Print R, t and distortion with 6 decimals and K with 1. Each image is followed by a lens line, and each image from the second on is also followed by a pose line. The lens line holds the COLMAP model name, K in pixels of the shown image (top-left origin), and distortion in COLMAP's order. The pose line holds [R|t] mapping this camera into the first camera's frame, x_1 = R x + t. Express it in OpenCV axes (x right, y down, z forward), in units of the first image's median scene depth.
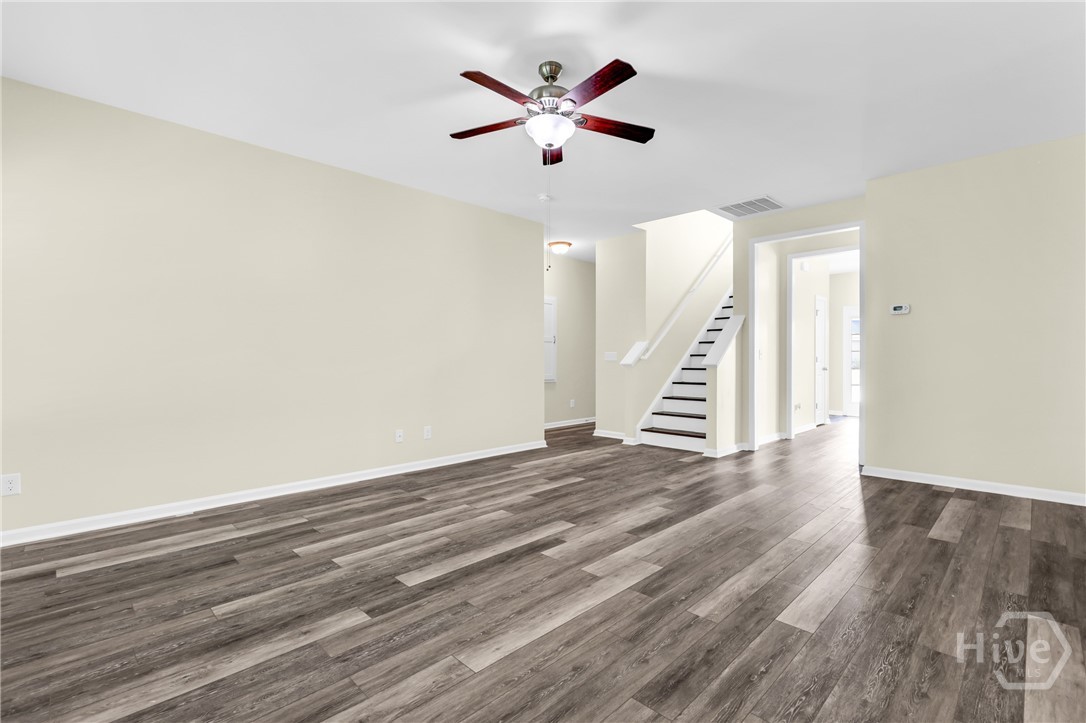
lens RADIAL K [[492.6, 0, 543.0], [0, 492.6, 361.5], [0, 0, 1]] dist [-0.001764, -0.000306]
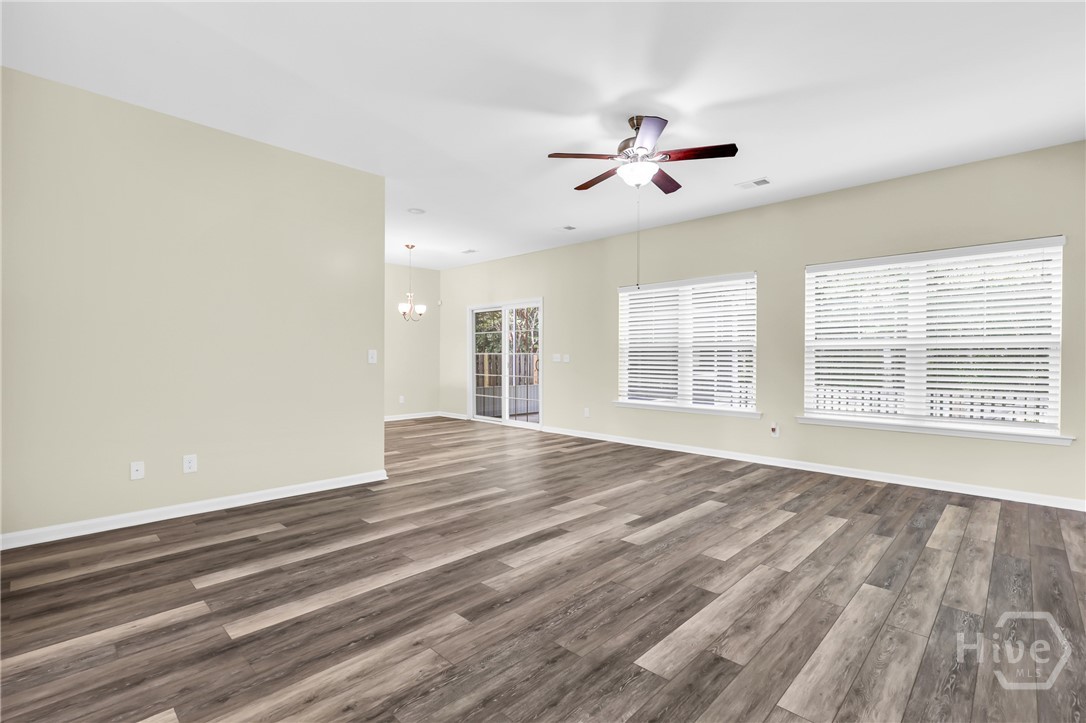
lens RADIAL K [[492.6, 0, 543.0], [0, 492.6, 361.5], [0, 0, 1]] dist [-0.001764, -0.000306]
pose [[-0.999830, -0.004488, -0.017879, 0.232733], [-0.004674, 0.999935, 0.010359, -0.013734], [0.017831, 0.010440, -0.999786, 1.930148]]
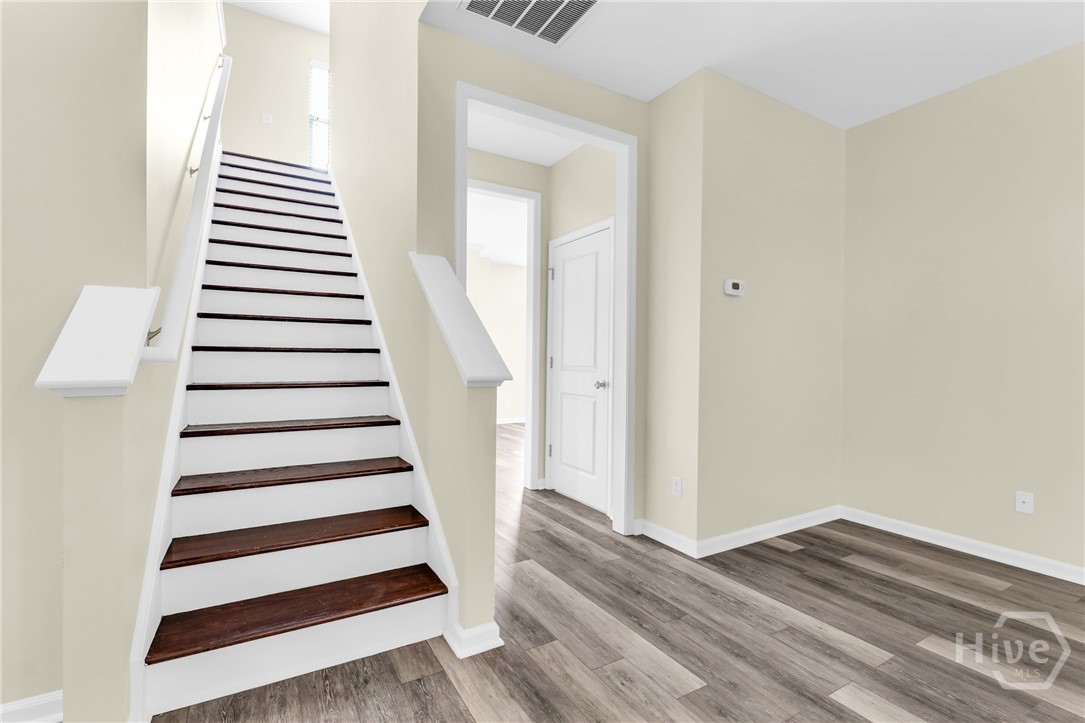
lens RADIAL K [[490.2, 0, 542.5], [0, 490.2, 361.5], [0, 0, 1]] dist [0.000184, 0.000077]
pose [[0.246641, -0.002085, 0.969105, 0.033832], [-0.007062, 0.999967, 0.003949, -0.012093], [-0.969081, -0.007817, 0.246618, 1.483809]]
